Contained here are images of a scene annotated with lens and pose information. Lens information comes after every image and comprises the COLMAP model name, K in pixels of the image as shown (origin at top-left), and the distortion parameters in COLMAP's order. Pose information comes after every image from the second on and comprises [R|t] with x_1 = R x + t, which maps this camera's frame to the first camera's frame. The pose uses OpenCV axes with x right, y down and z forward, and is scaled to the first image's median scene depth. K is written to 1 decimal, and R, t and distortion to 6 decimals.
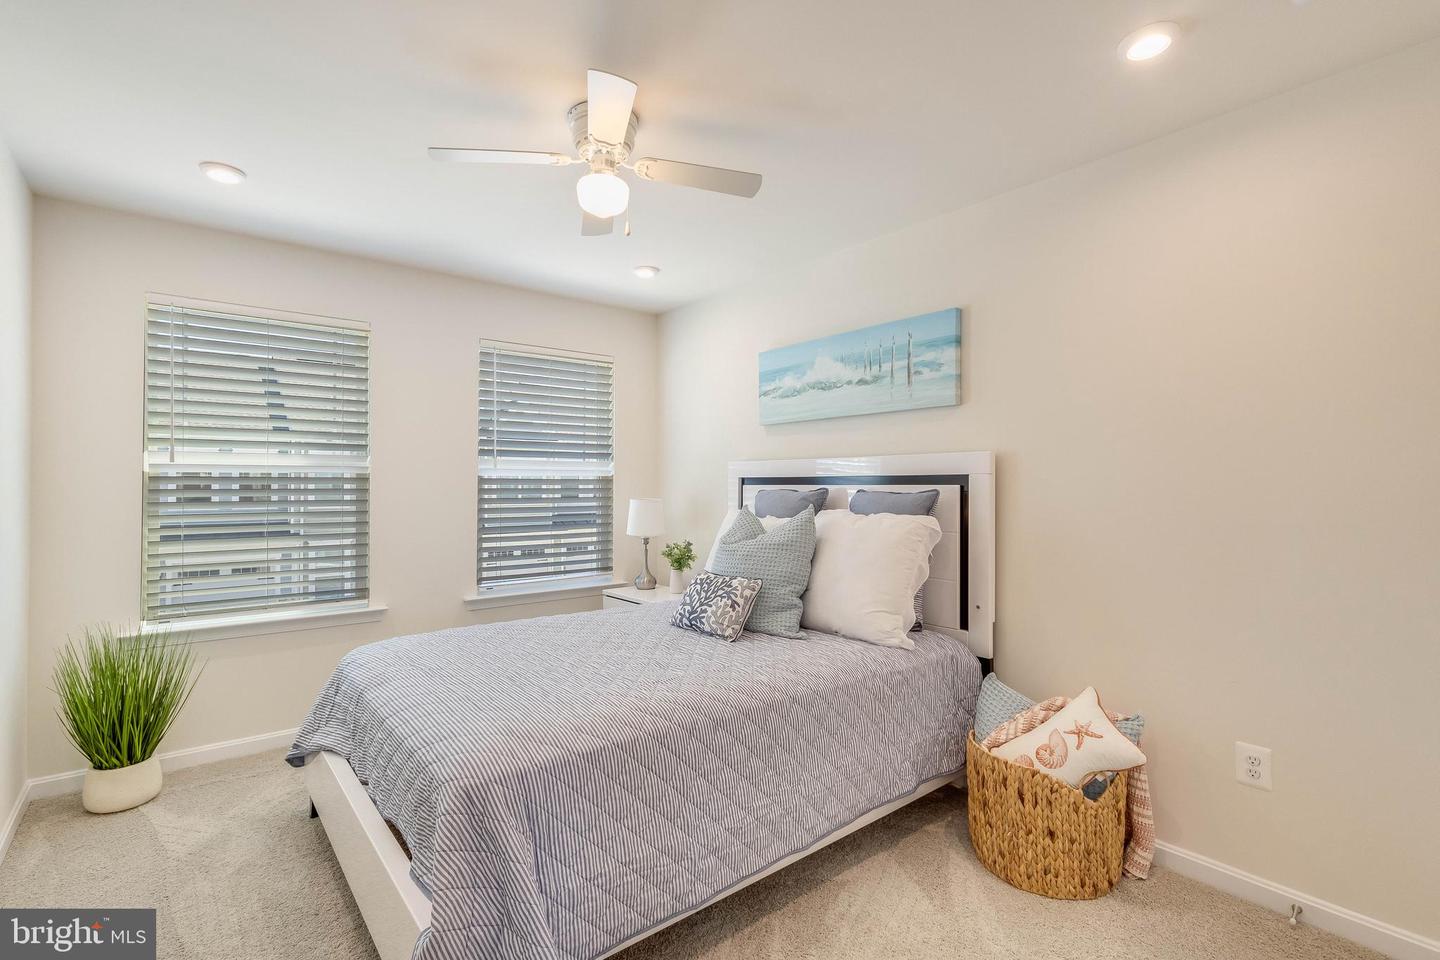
lens RADIAL K [[658.3, 0, 719.0], [0, 658.3, 479.0], [0, 0, 1]] dist [-0.005190, 0.000034]
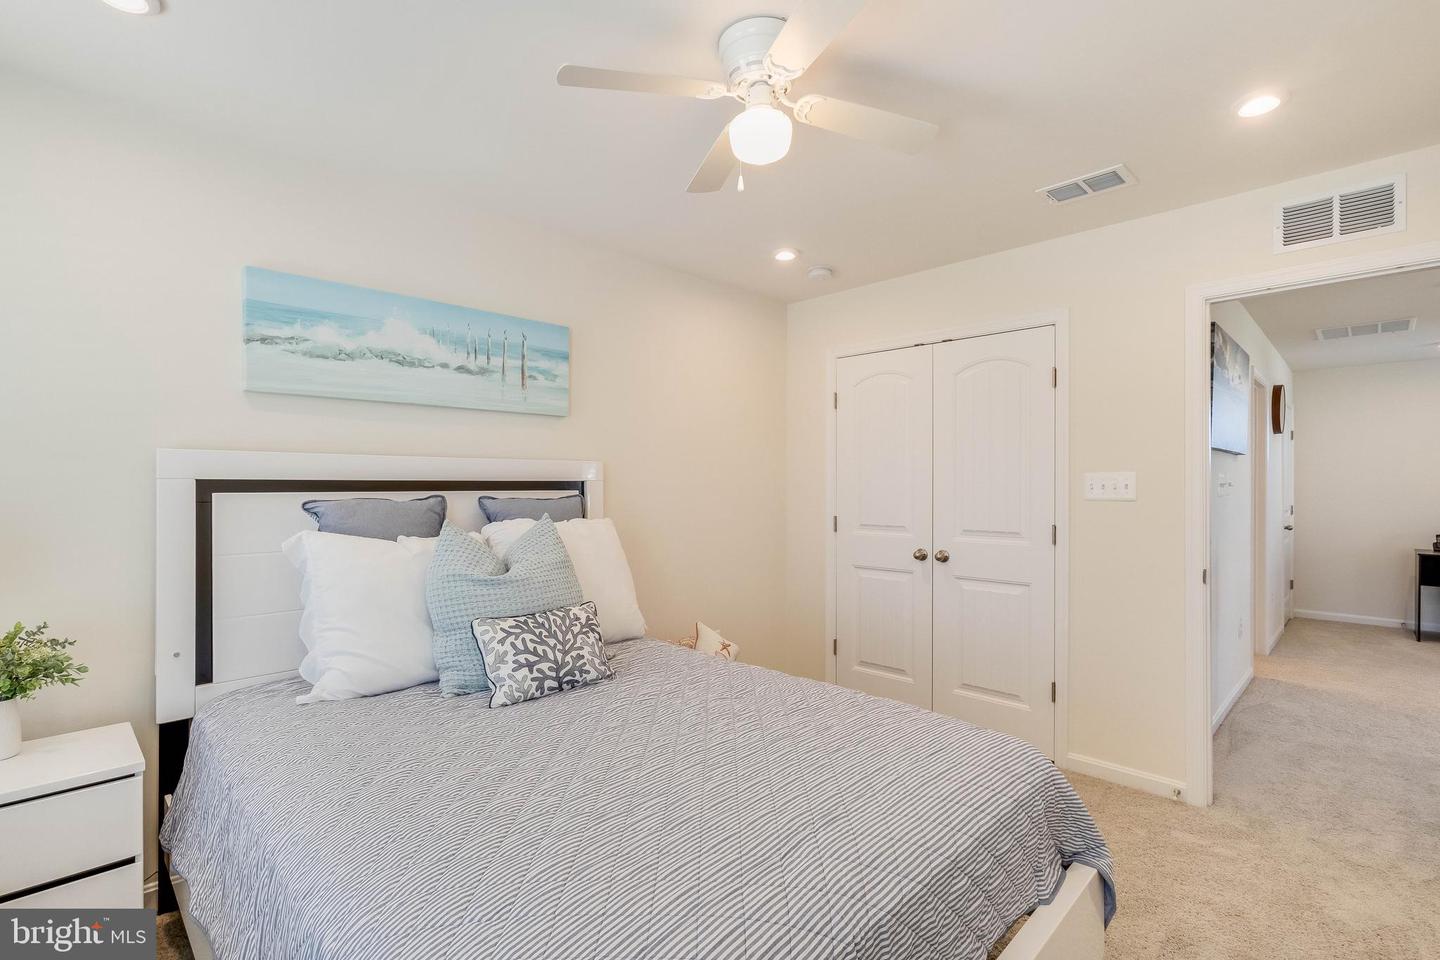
lens RADIAL K [[660.3, 0, 719.2], [0, 660.3, 484.5], [0, 0, 1]] dist [0.001797, 0.000111]
pose [[-0.101482, 0.000302, 0.994837, -0.691708], [-0.008223, 0.999966, -0.001143, -0.000947], [-0.994803, -0.008296, -0.101476, 0.789119]]
